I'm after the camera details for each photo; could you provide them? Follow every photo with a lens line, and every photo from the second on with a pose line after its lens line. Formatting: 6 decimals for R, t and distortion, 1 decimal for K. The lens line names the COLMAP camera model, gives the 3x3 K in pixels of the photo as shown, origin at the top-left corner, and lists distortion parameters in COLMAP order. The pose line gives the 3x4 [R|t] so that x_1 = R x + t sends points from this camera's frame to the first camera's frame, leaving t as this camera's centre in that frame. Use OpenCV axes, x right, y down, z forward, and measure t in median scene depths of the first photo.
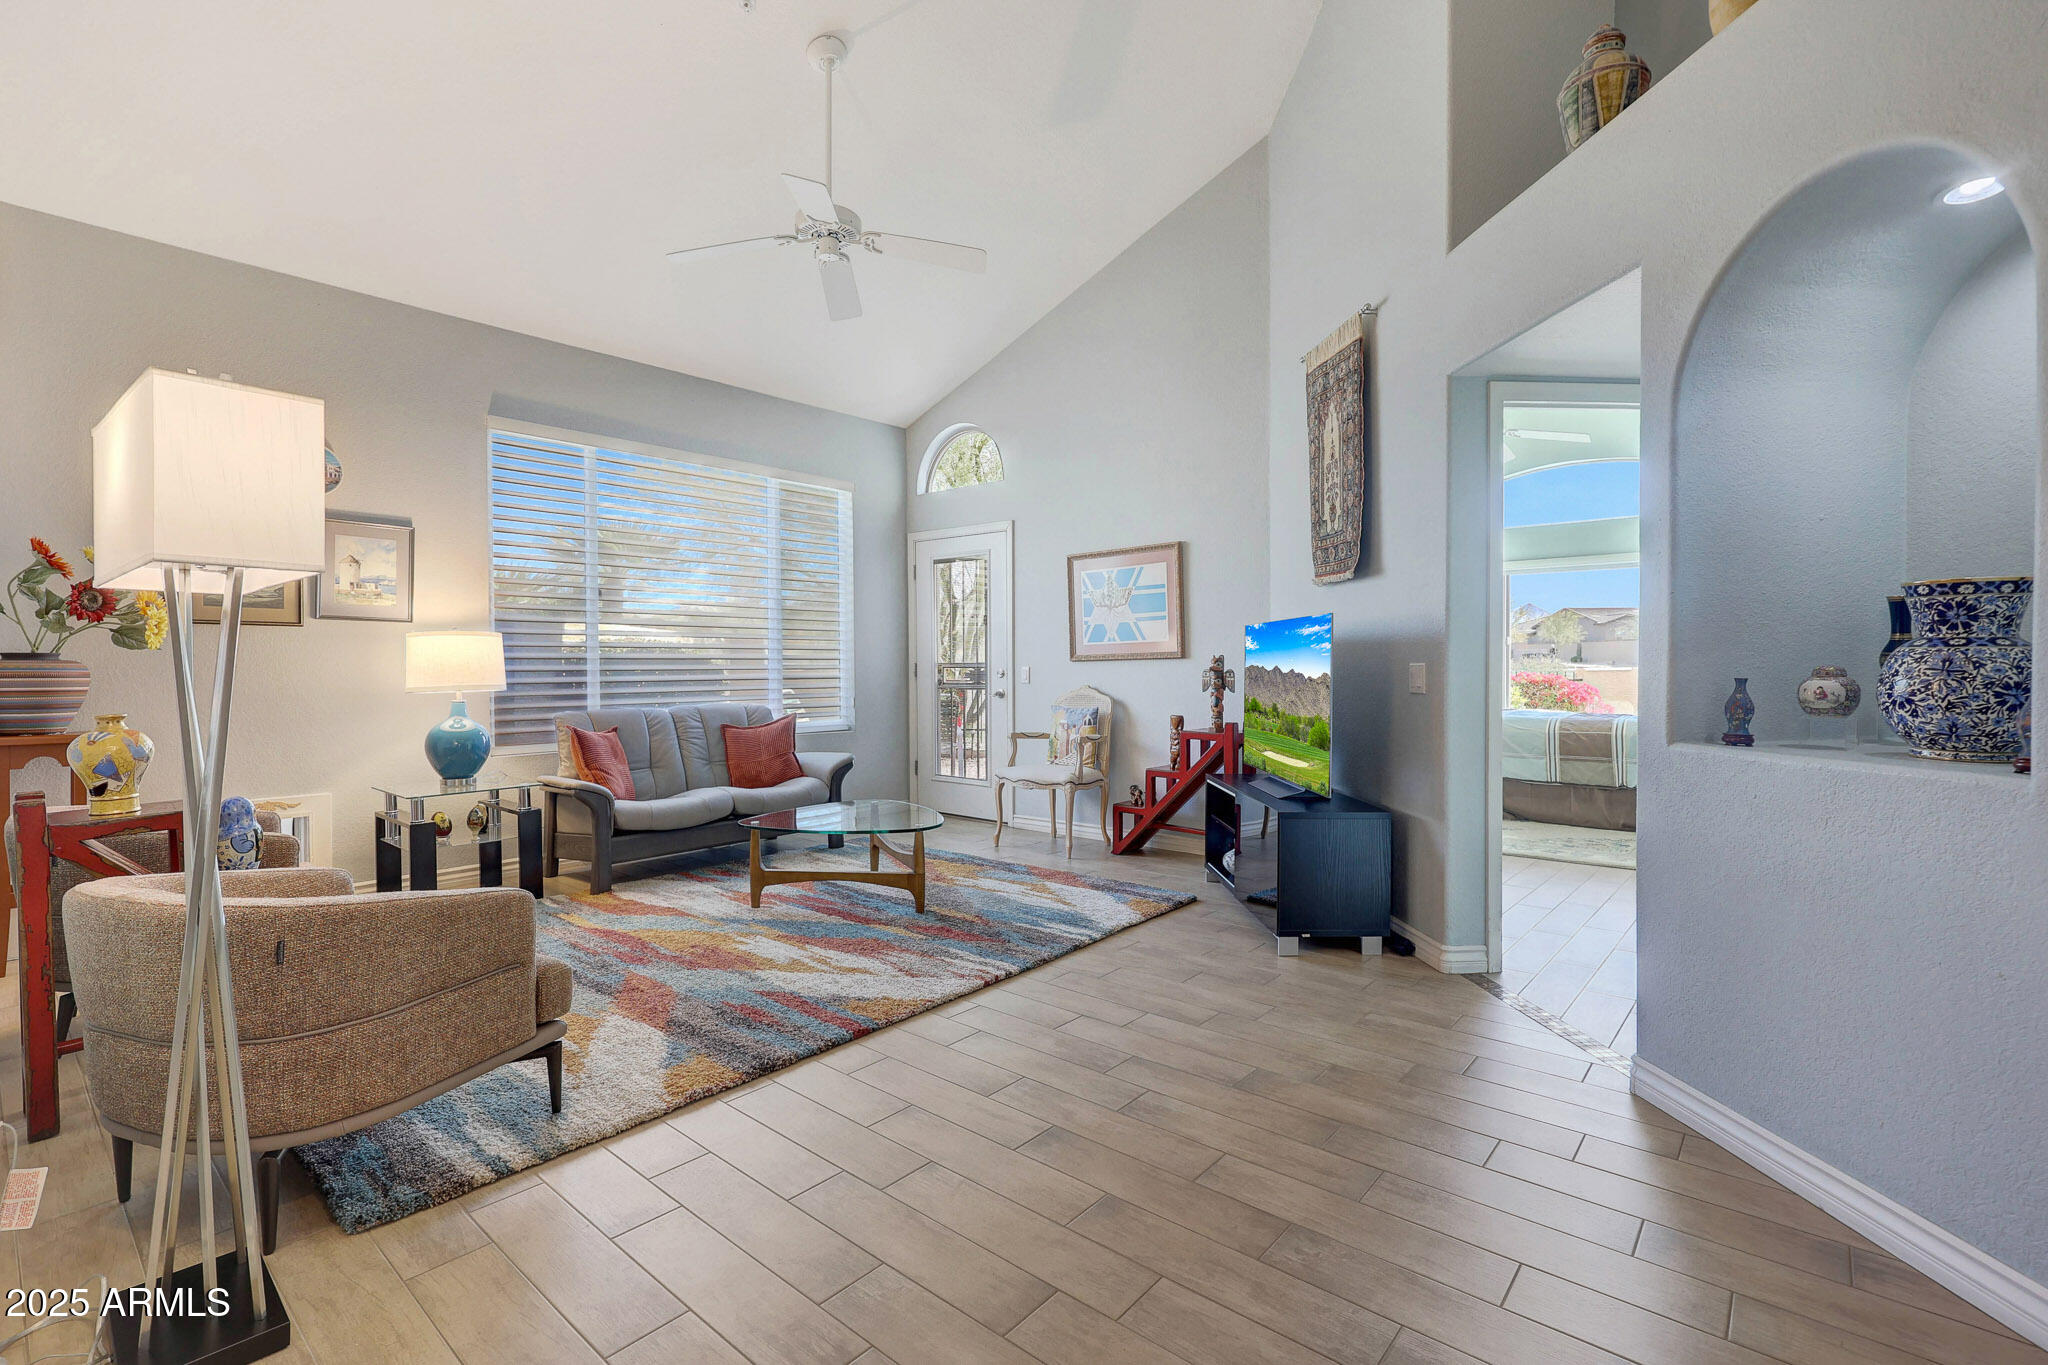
lens RADIAL K [[929.6, 0, 1024.0], [0, 929.6, 682.5], [0, 0, 1]] dist [0.021700, 0.000041]
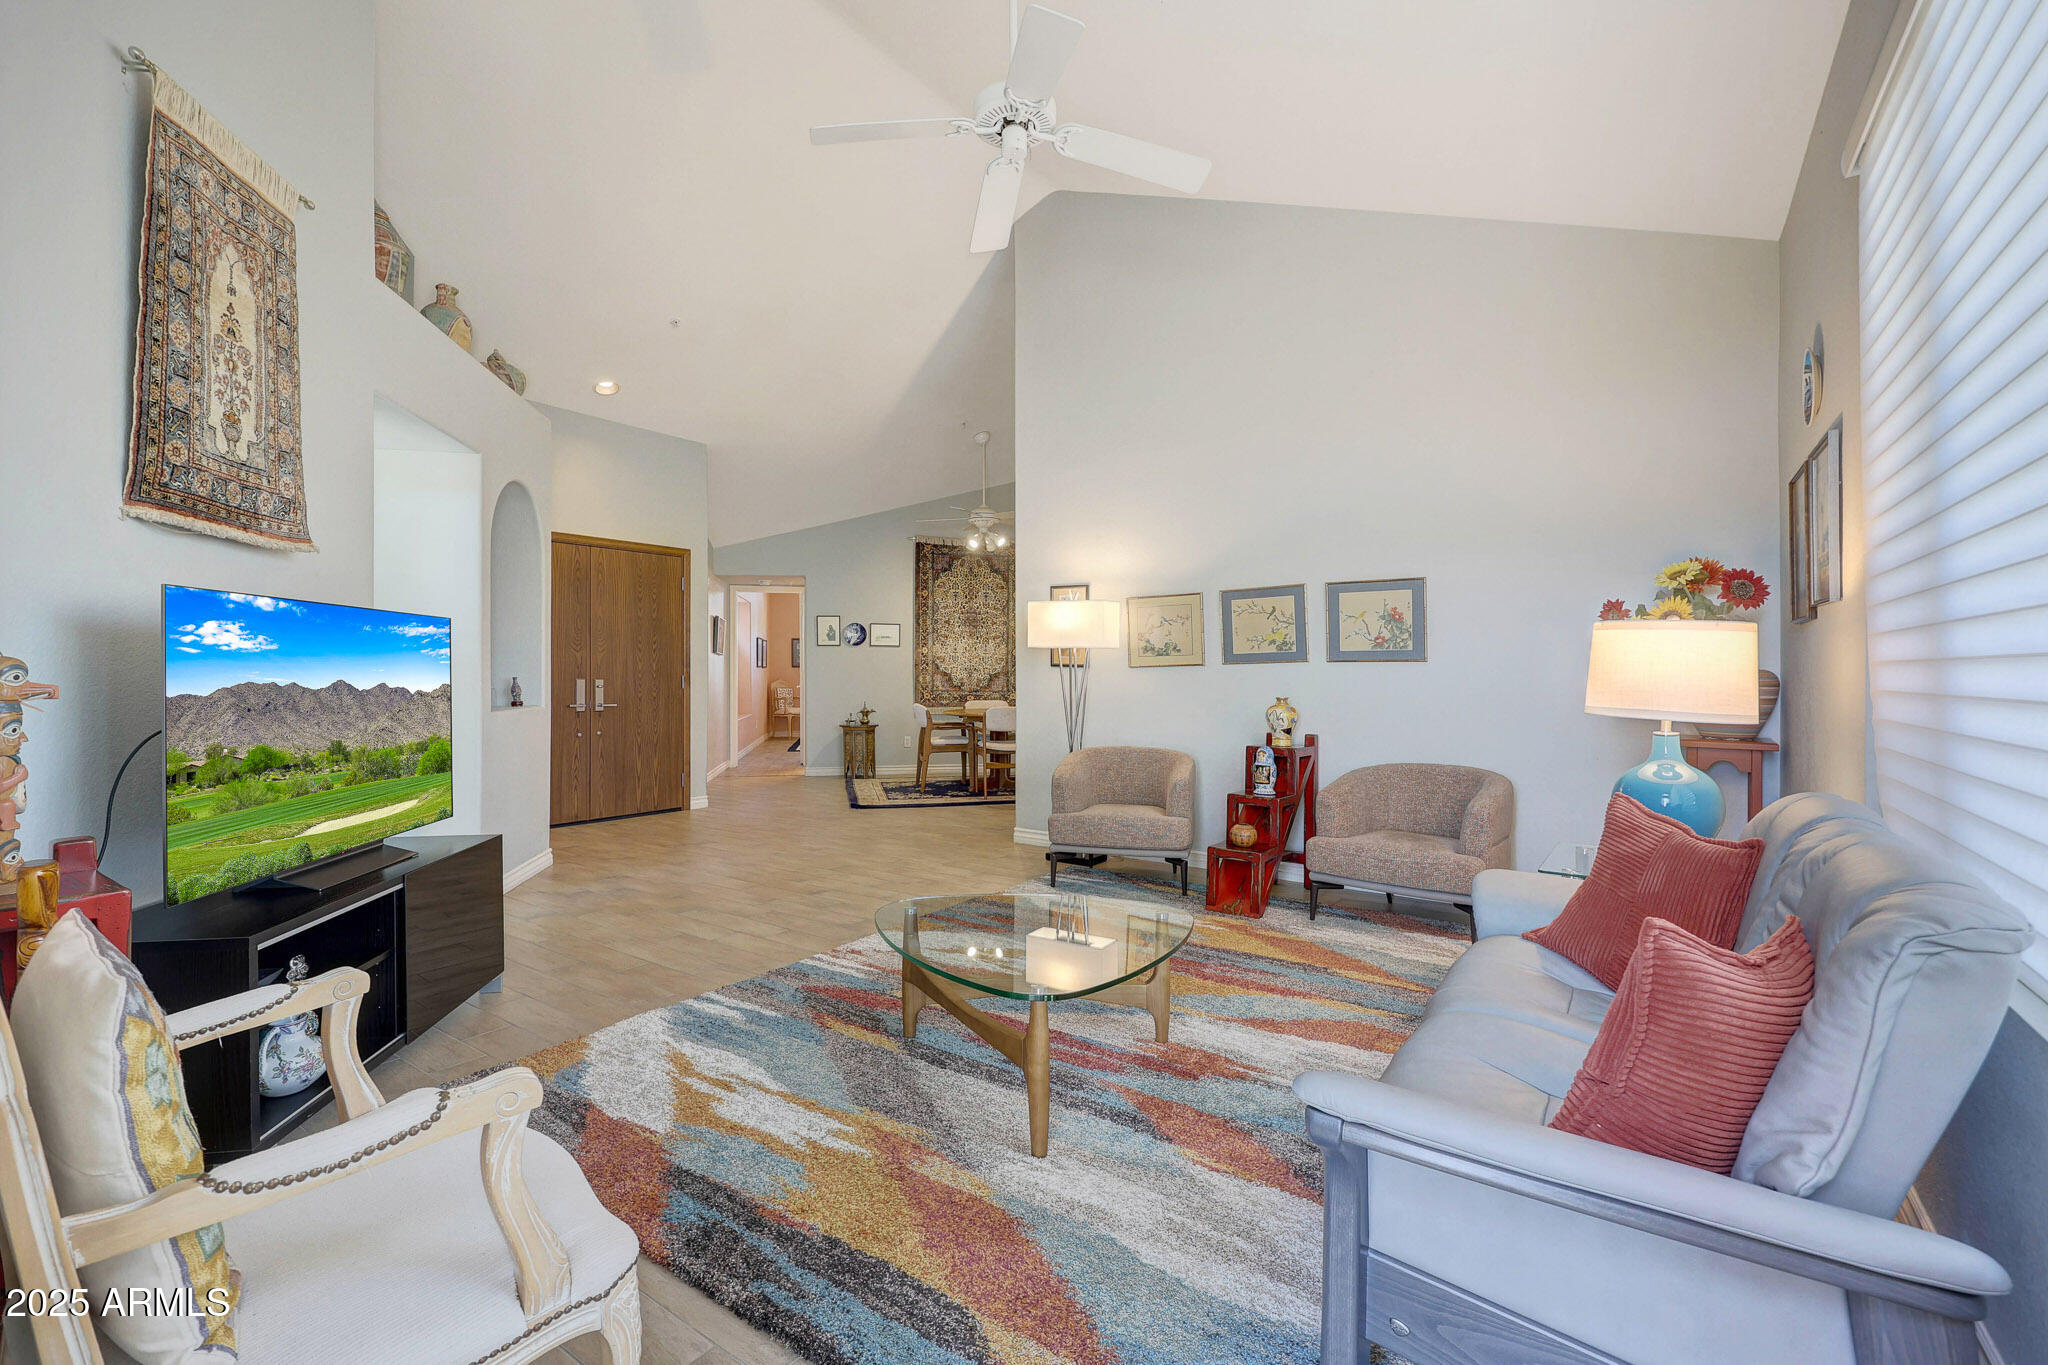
lens RADIAL K [[889.3, 0, 1024.0], [0, 889.3, 682.5], [0, 0, 1]] dist [-0.000875, -0.000164]
pose [[-0.994694, -0.001405, -0.102868, -0.098717], [-0.005478, 0.999212, 0.039316, -0.032942], [0.102731, 0.039670, -0.993918, 1.273728]]
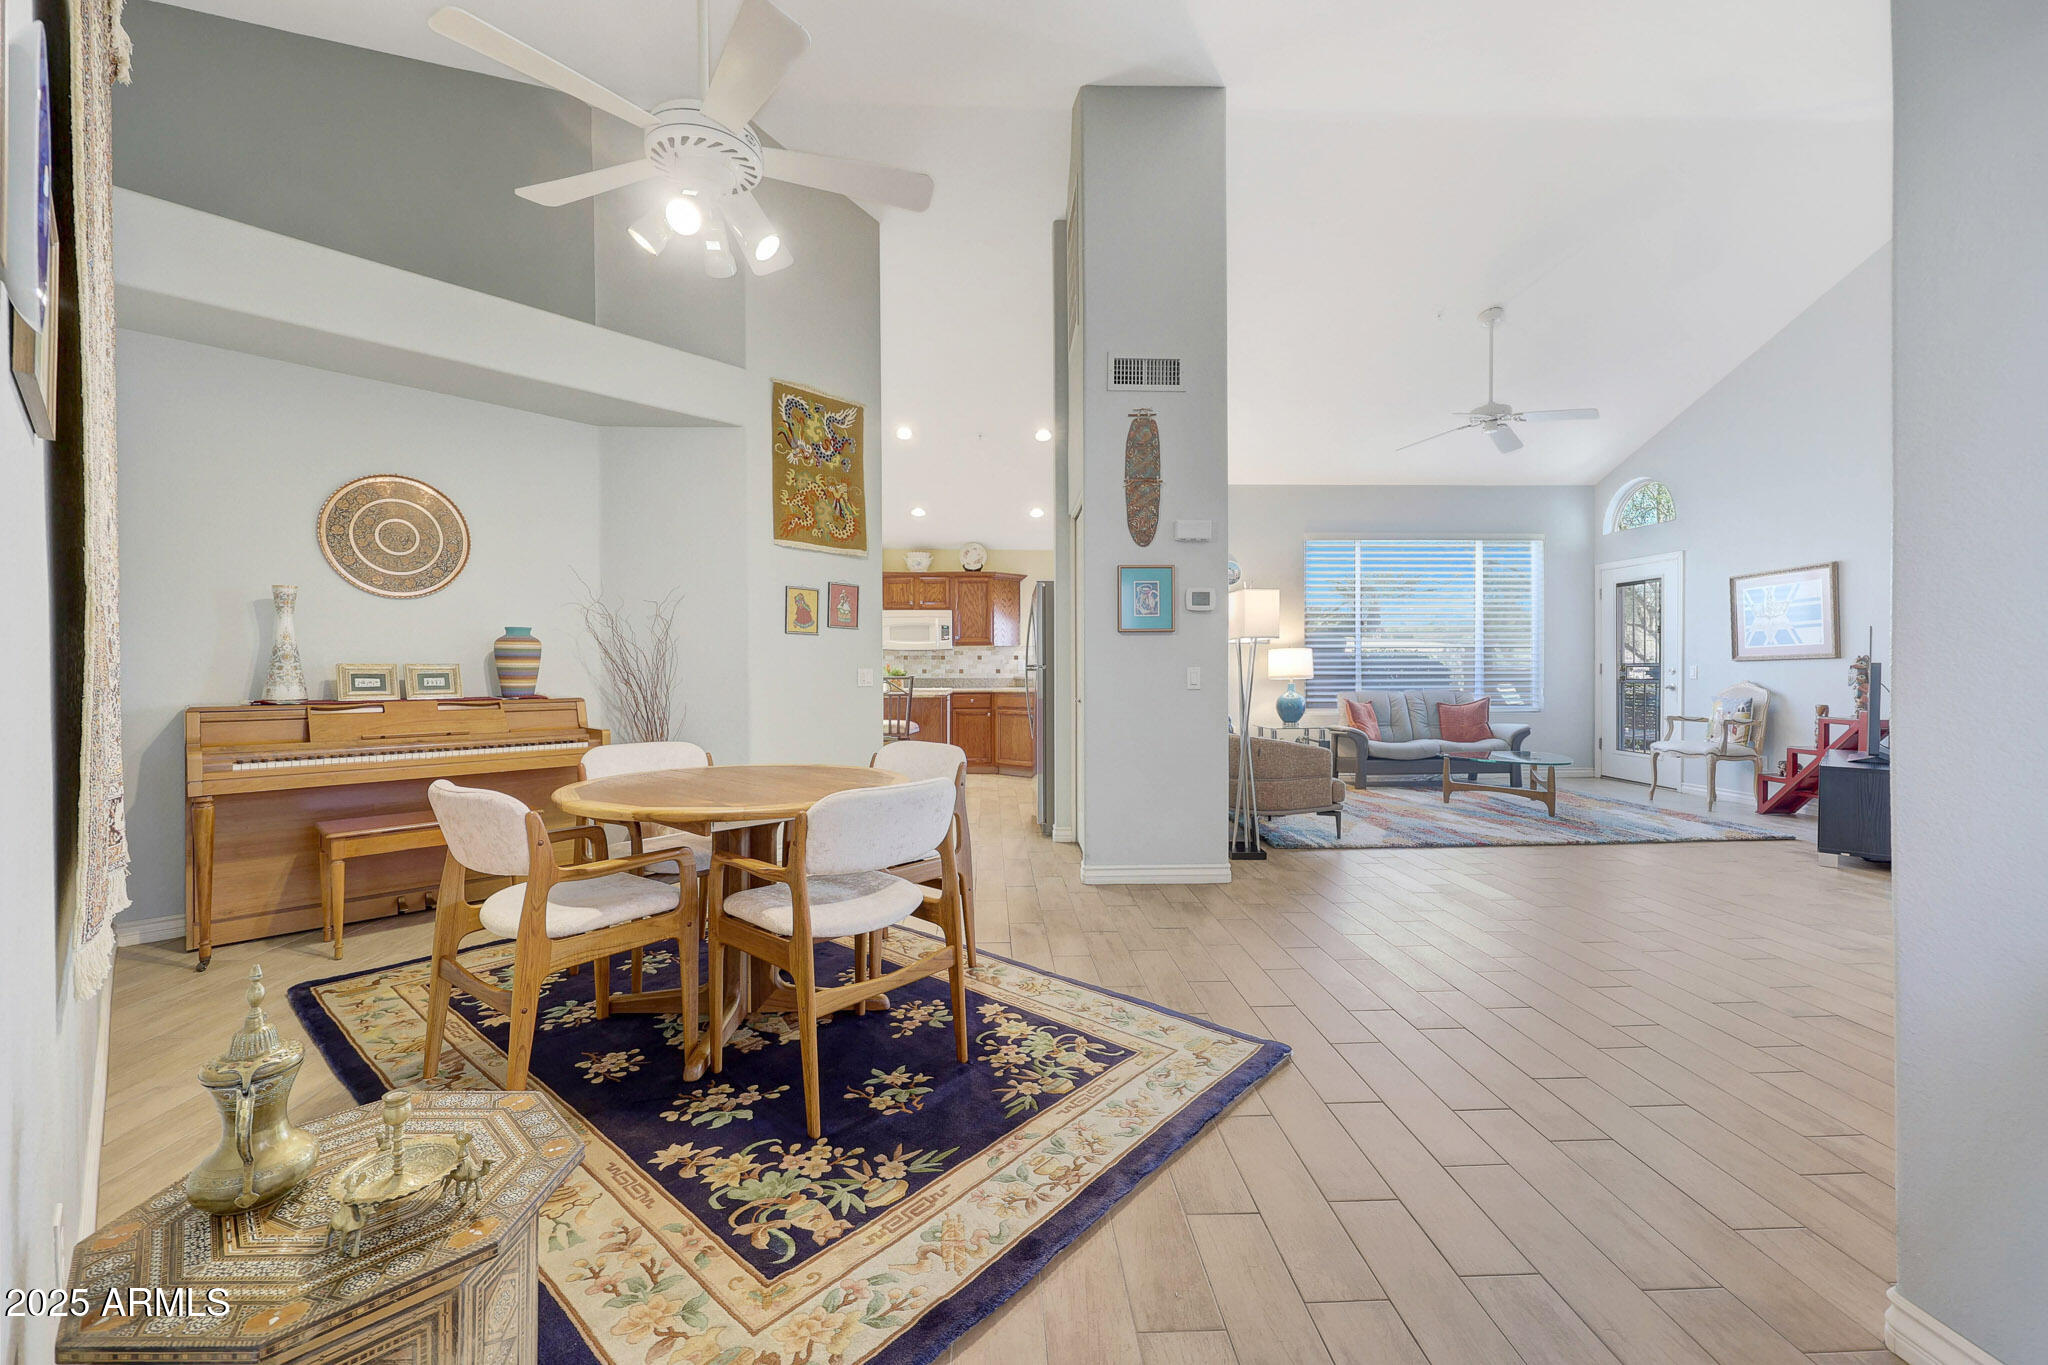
lens RADIAL K [[829.2, 0, 1018.1], [0, 829.2, 668.4], [0, 0, 1]] dist [0.000637, 0.000744]
pose [[0.674493, 0.000908, -0.738280, 0.267344], [-0.014284, 0.999828, -0.011820, 0.016255], [0.738143, 0.018519, 0.674390, -0.541893]]
